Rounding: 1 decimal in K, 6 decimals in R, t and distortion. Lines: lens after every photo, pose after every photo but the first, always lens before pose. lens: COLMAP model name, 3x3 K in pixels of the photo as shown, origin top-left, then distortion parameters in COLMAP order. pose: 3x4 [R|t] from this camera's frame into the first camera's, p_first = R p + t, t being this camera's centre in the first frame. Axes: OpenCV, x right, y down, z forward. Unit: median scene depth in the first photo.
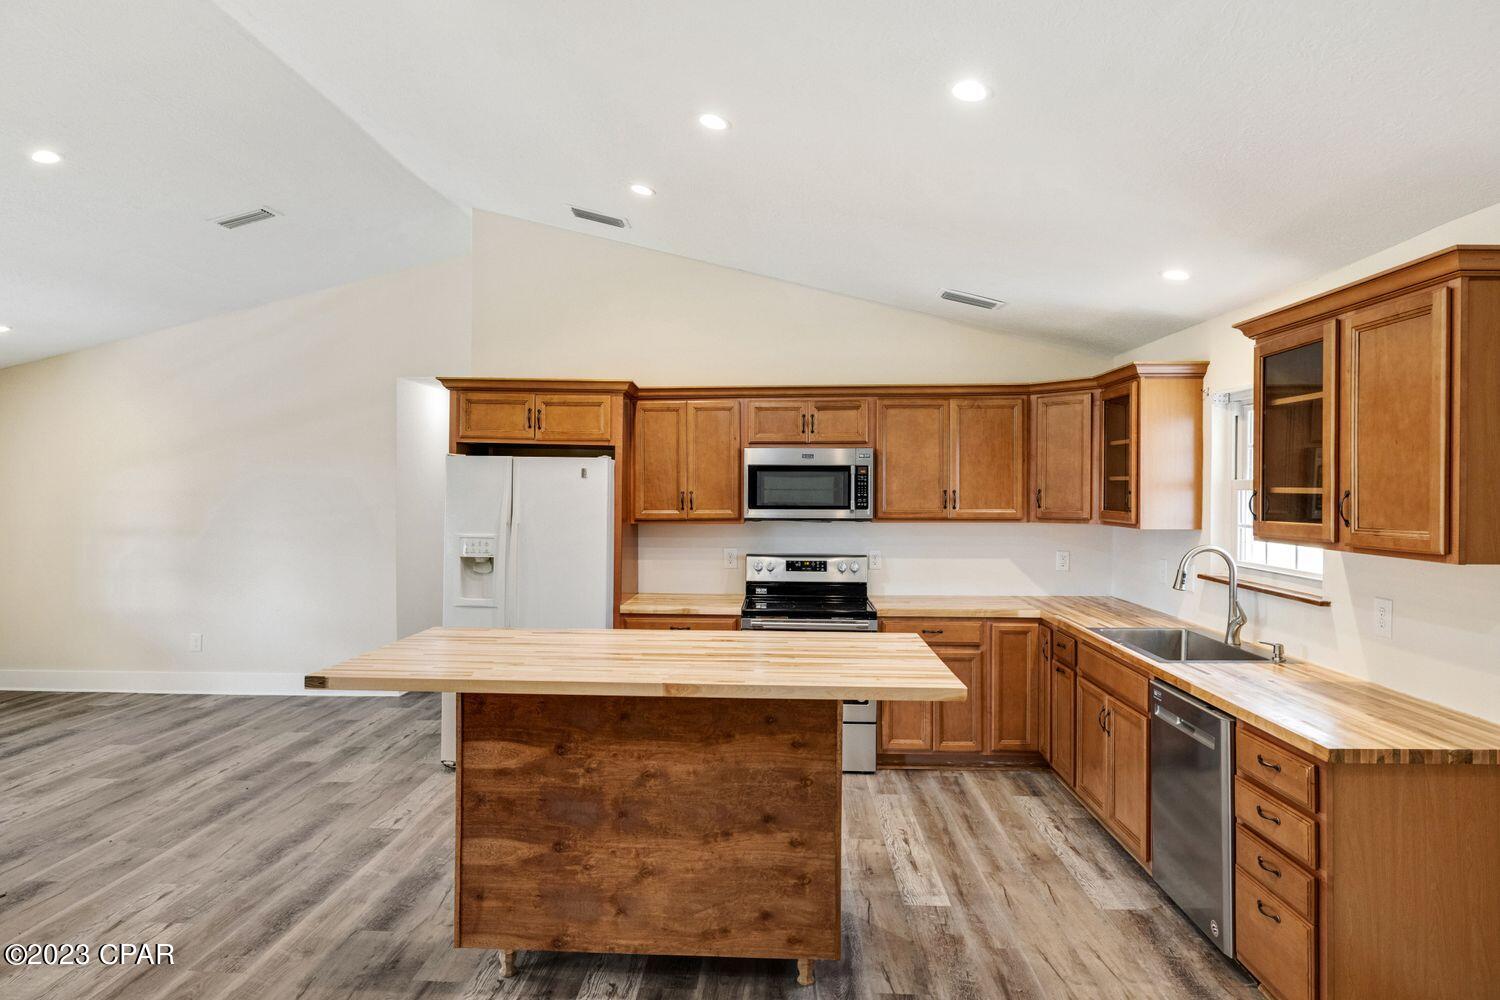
lens RADIAL K [[863.6, 0, 747.2], [0, 863.6, 492.8], [0, 0, 1]] dist [-0.006233, 0.000685]
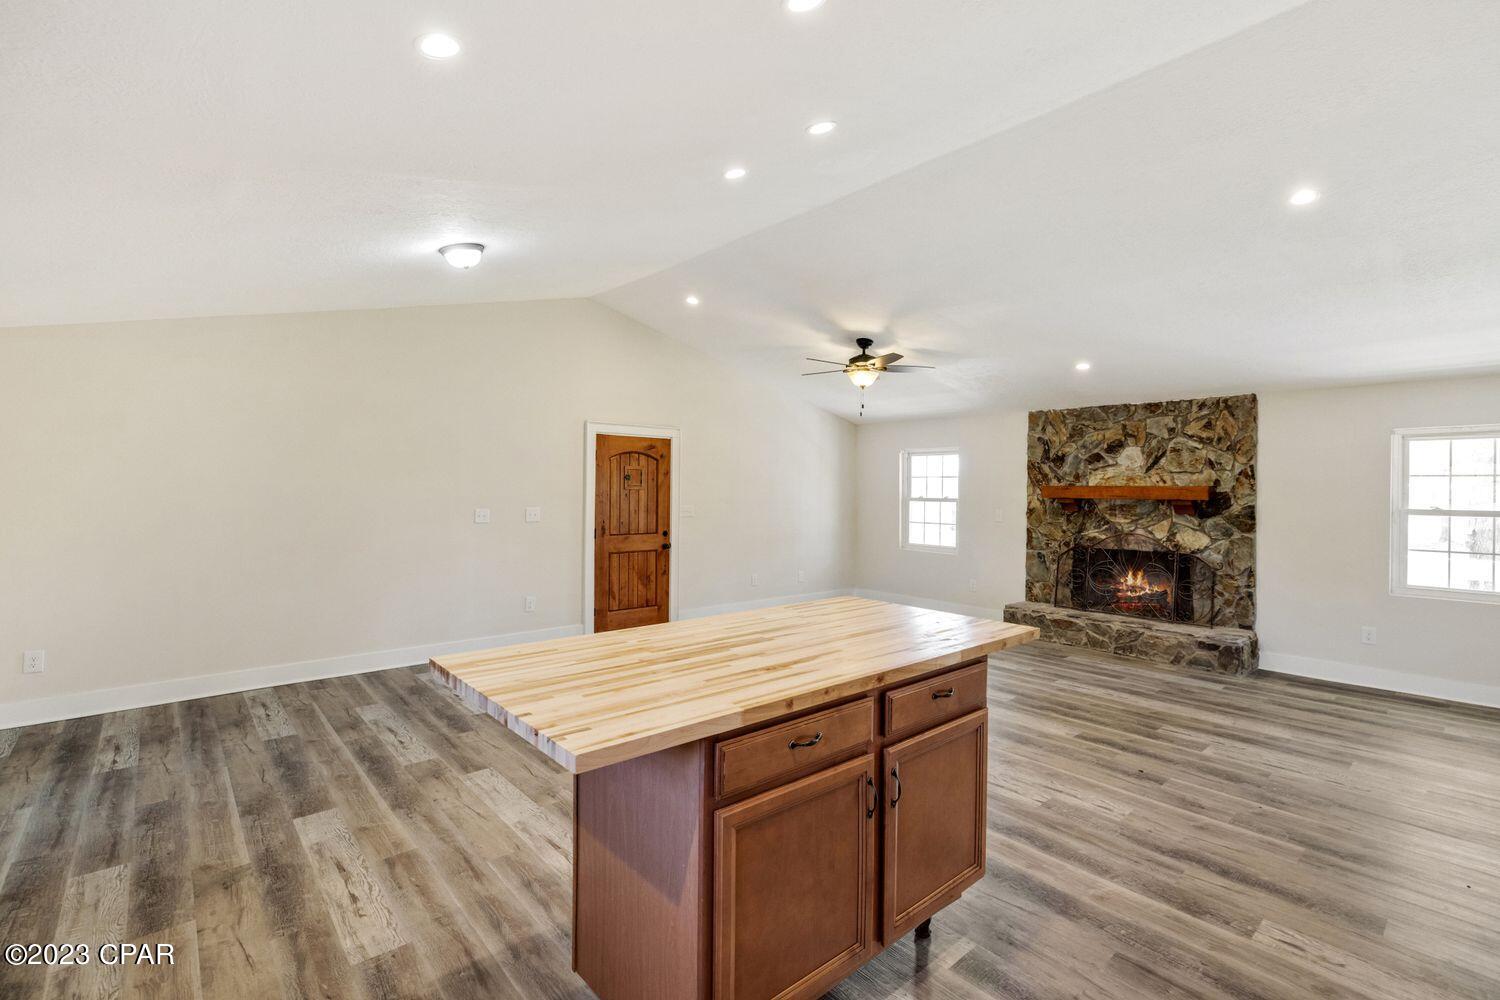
lens RADIAL K [[679.3, 0, 738.9], [0, 679.3, 489.6], [0, 0, 1]] dist [-0.007067, 0.000874]
pose [[-0.732286, -0.010278, -0.680920, 0.305294], [-0.015286, 0.999882, 0.001347, 0.006005], [0.680826, 0.011395, -0.732357, 1.044408]]
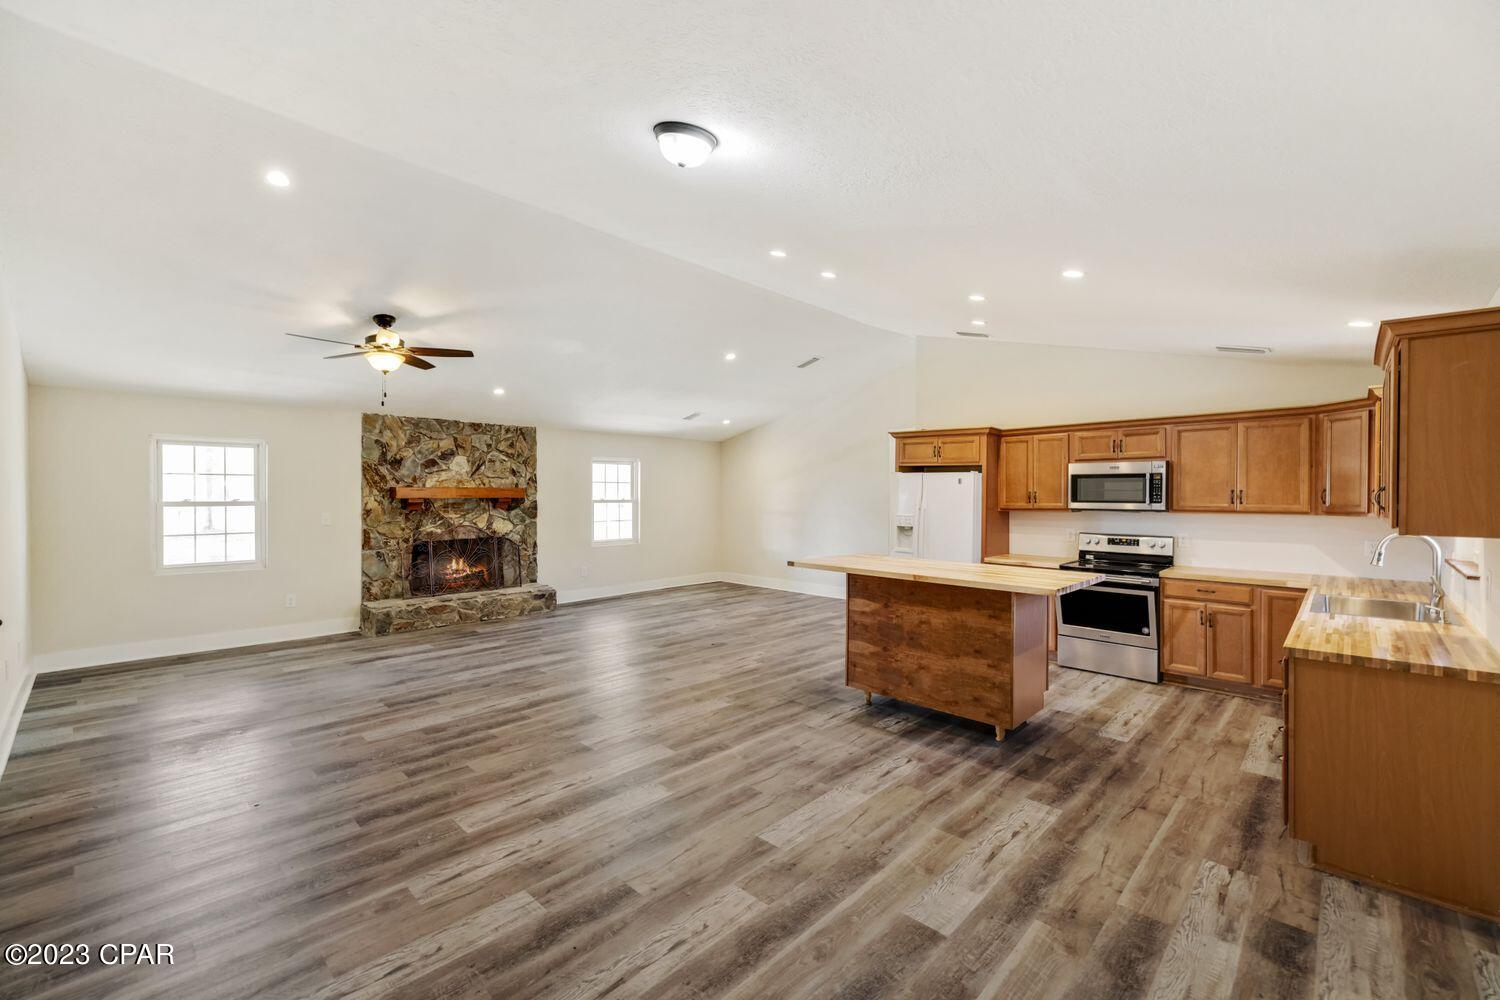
lens RADIAL K [[625.5, 0, 743.4], [0, 625.5, 495.7], [0, 0, 1]] dist [0.001527, -0.000776]
pose [[0.745583, 0.000649, -0.666413, 0.372705], [-0.001673, 0.999998, -0.000898, 0.009905], [0.666411, 0.001784, 0.745582, -0.287199]]
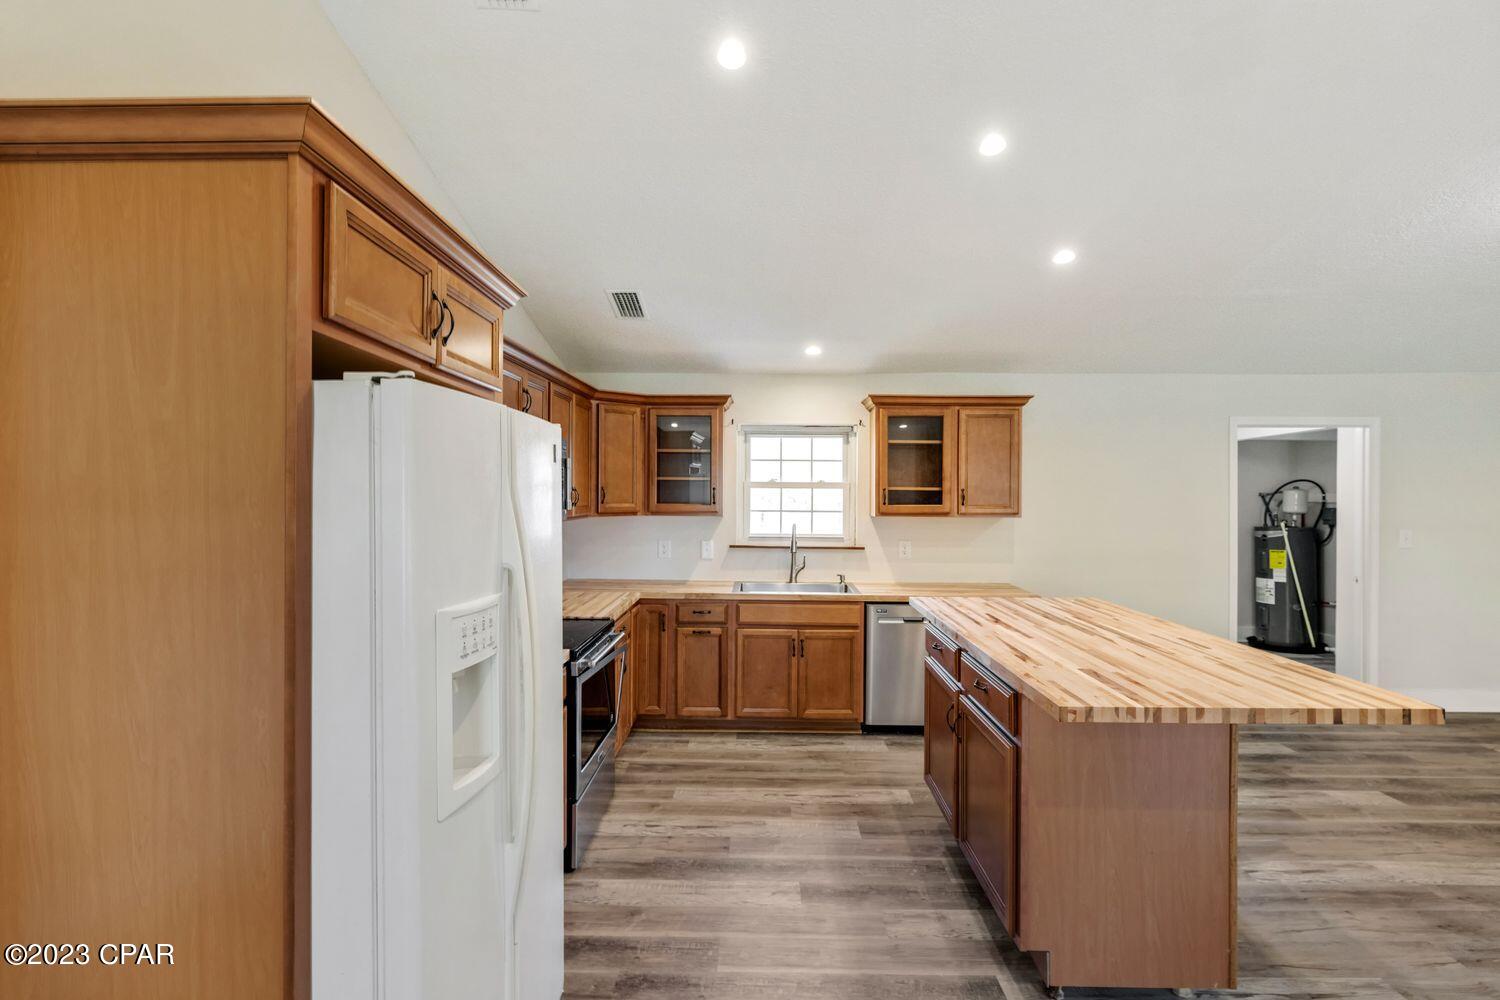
lens RADIAL K [[718.6, 0, 747.2], [0, 718.6, 494.5], [0, 0, 1]] dist [-0.002199, -0.001159]
pose [[-0.015044, -0.007936, 0.999855, -0.693955], [-0.000241, 0.999969, 0.007933, -0.001441], [-0.999887, -0.000121, -0.015046, 0.977302]]
